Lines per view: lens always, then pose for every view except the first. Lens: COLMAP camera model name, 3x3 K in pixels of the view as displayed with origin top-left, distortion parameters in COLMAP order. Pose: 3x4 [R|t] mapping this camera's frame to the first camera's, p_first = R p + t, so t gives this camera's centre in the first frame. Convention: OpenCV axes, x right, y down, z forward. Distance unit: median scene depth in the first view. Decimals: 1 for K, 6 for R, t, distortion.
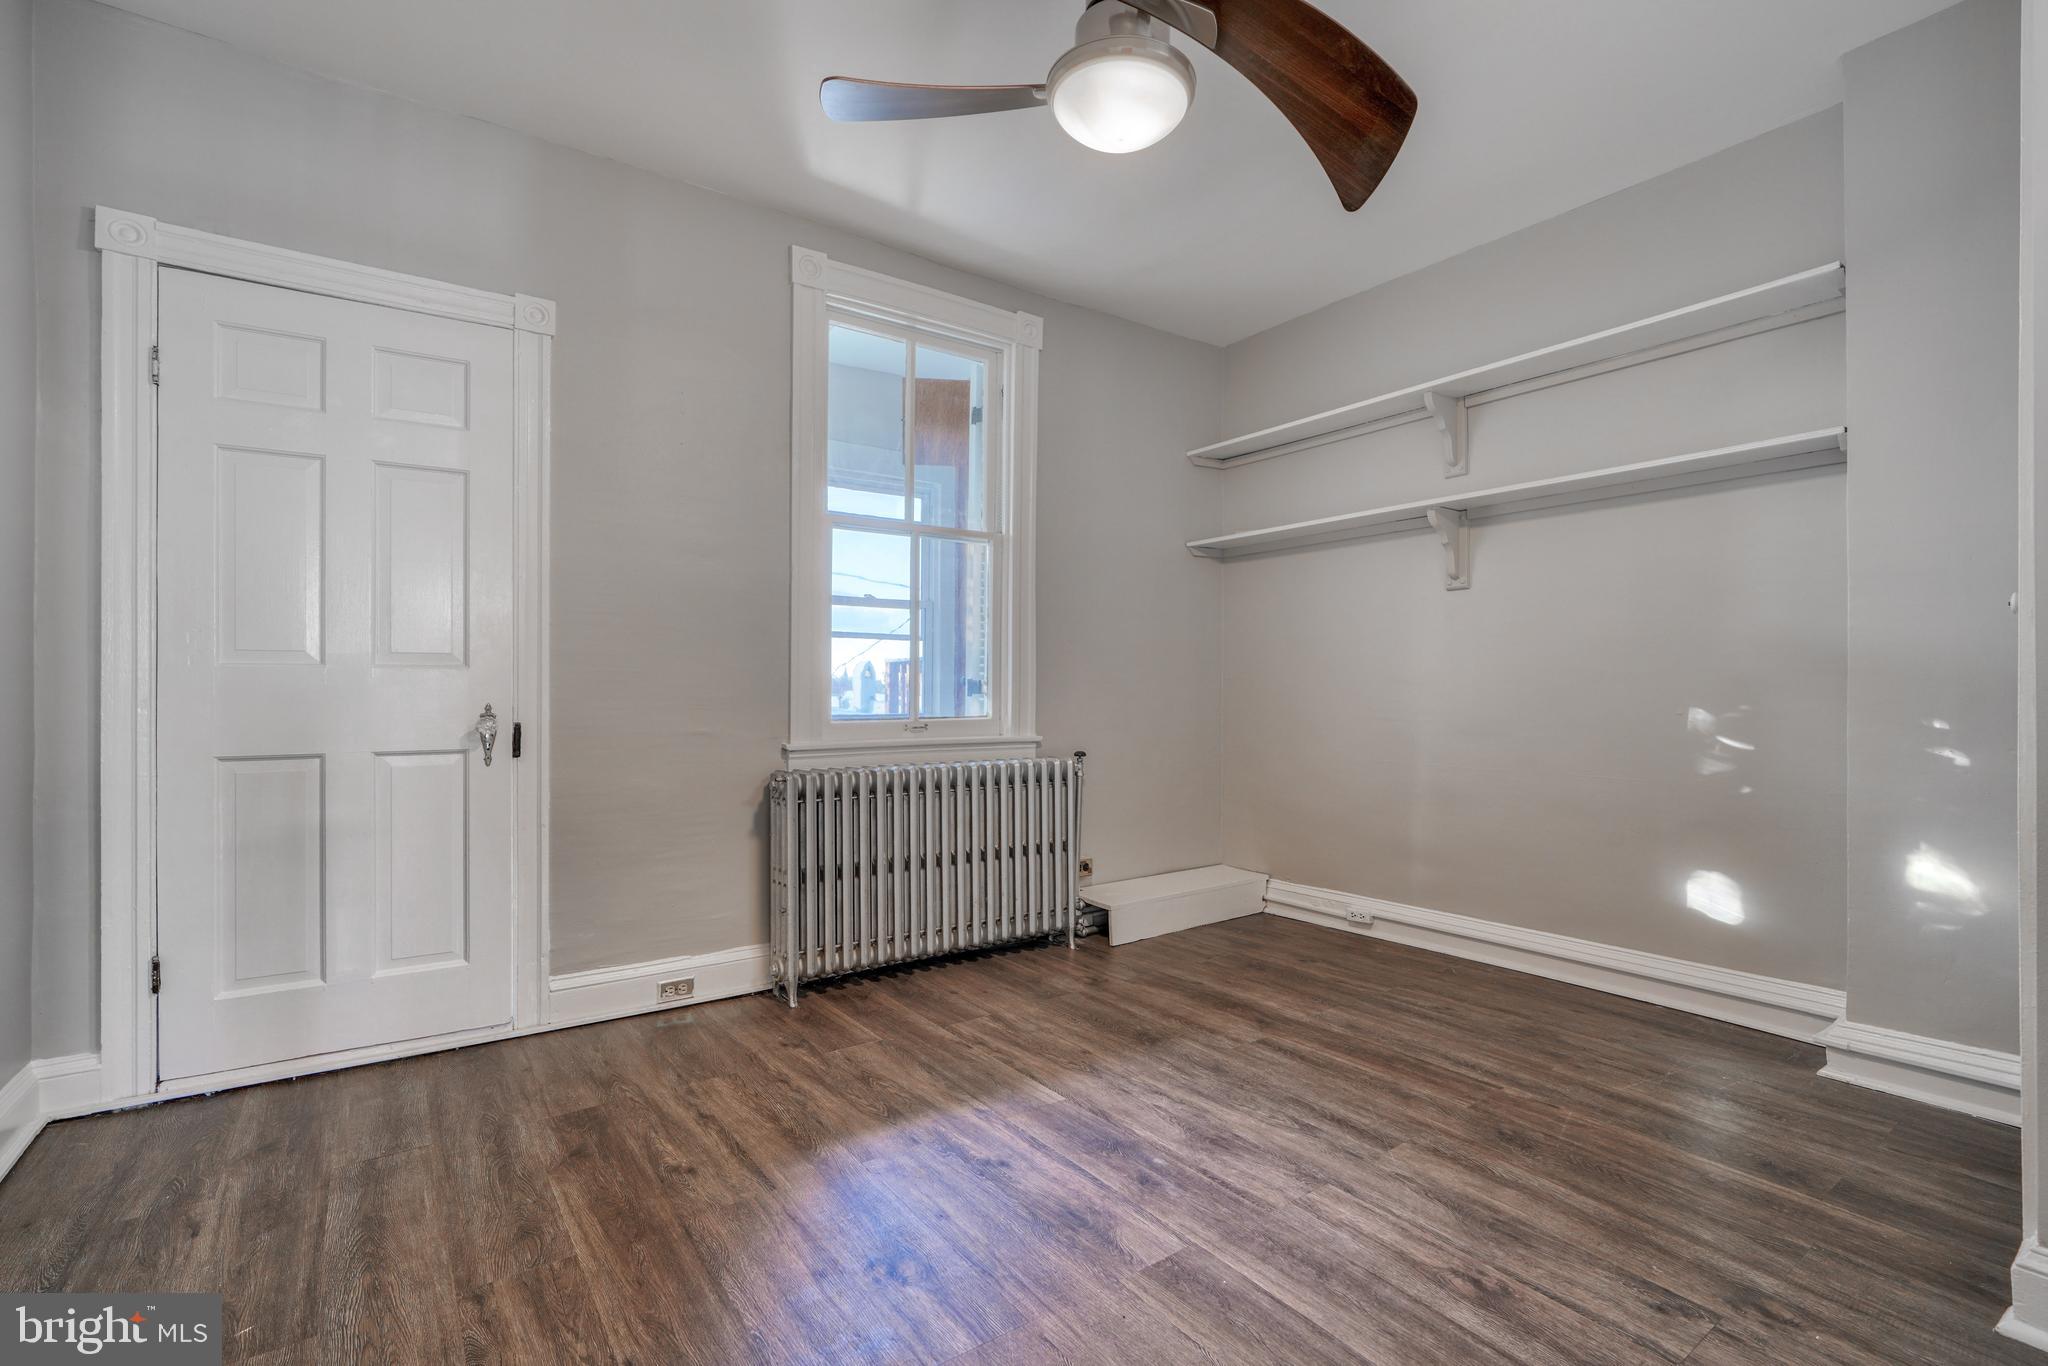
lens RADIAL K [[933.2, 0, 1029.0], [0, 933.2, 680.3], [0, 0, 1]] dist [-0.013907, 0.006338]
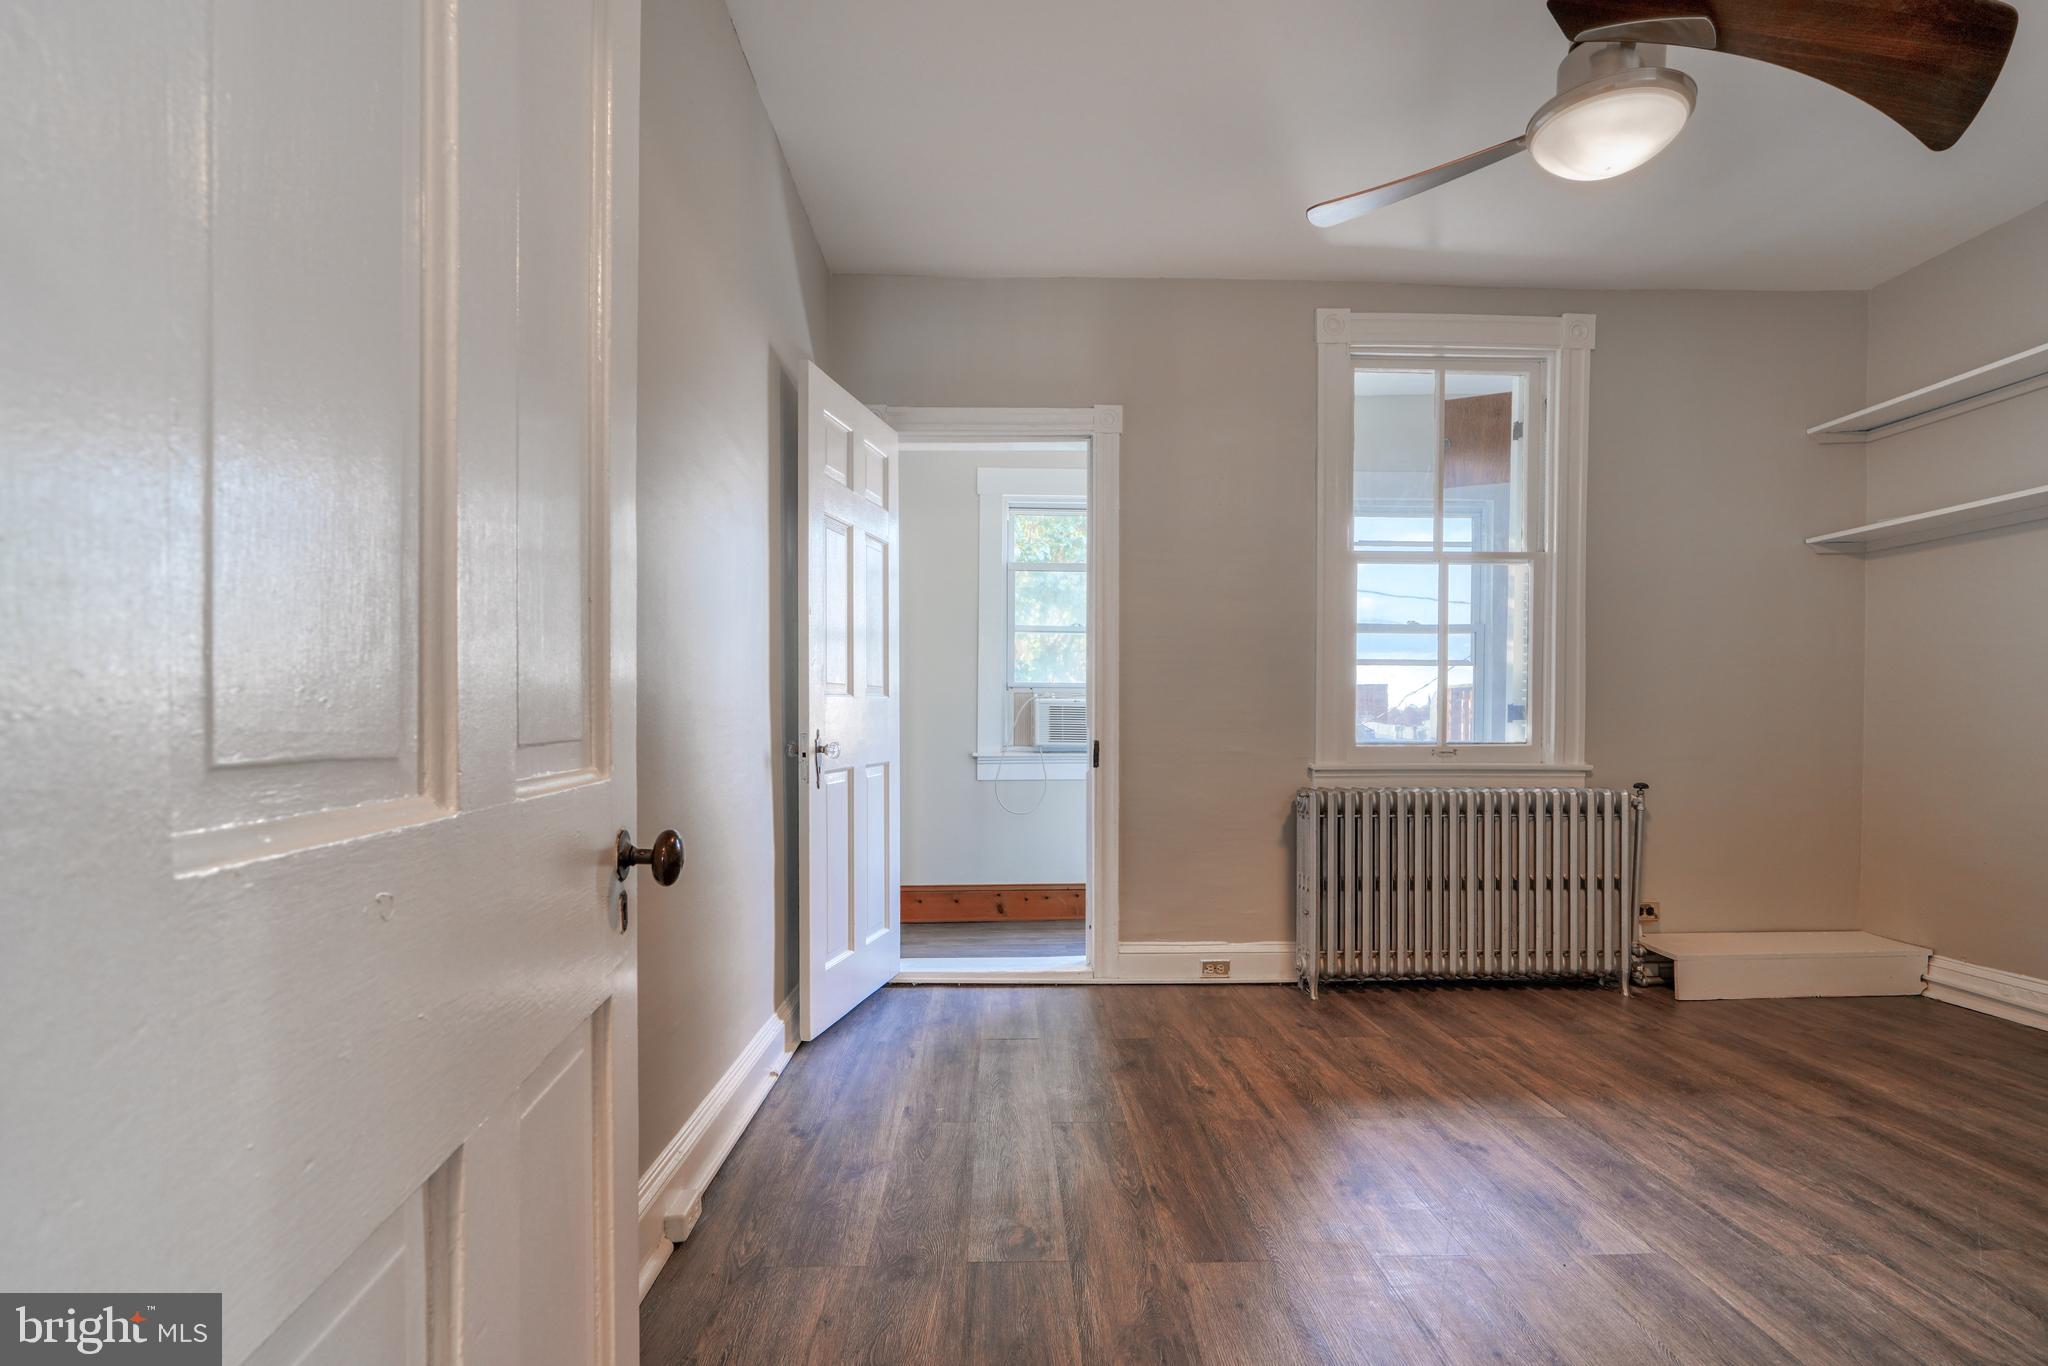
lens RADIAL K [[926.6, 0, 1027.8], [0, 926.6, 677.2], [0, 0, 1]] dist [-0.011989, 0.005828]
pose [[0.832147, -0.022860, -0.554084, 0.098291], [0.003763, 0.999360, -0.035580, 0.004322], [0.554543, 0.027523, 0.831700, -0.142217]]
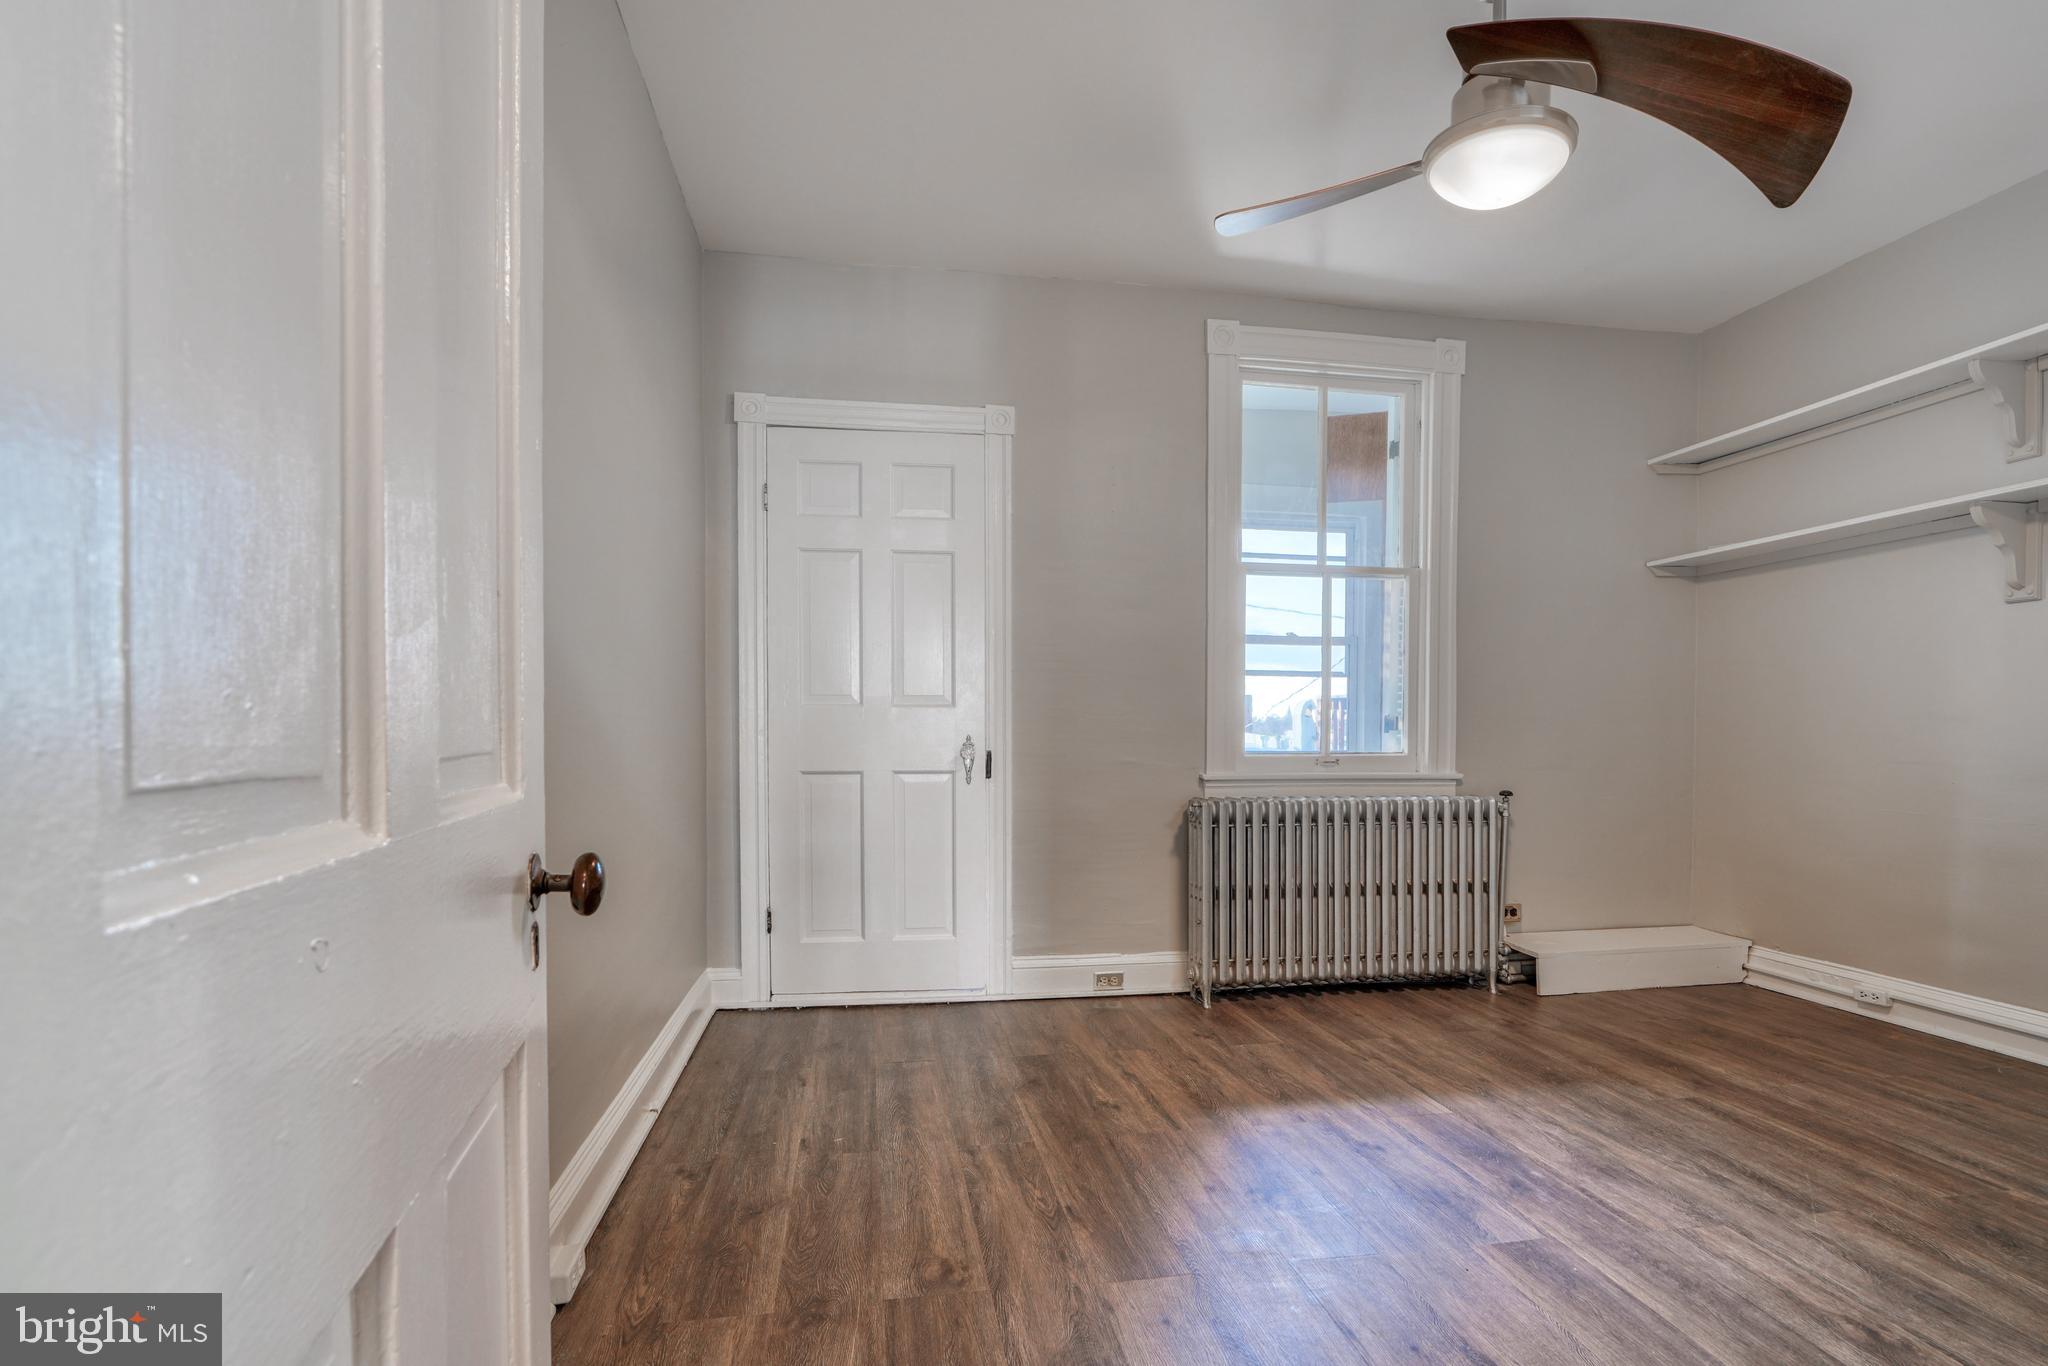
lens RADIAL K [[950.0, 0, 1031.6], [0, 950.0, 693.1], [0, 0, 1]] dist [-0.014301, 0.007309]
pose [[0.900483, -0.012797, -0.434704, 0.067529], [0.000959, 0.999623, -0.027442, 0.003925], [0.434891, 0.024294, 0.900155, -0.149594]]
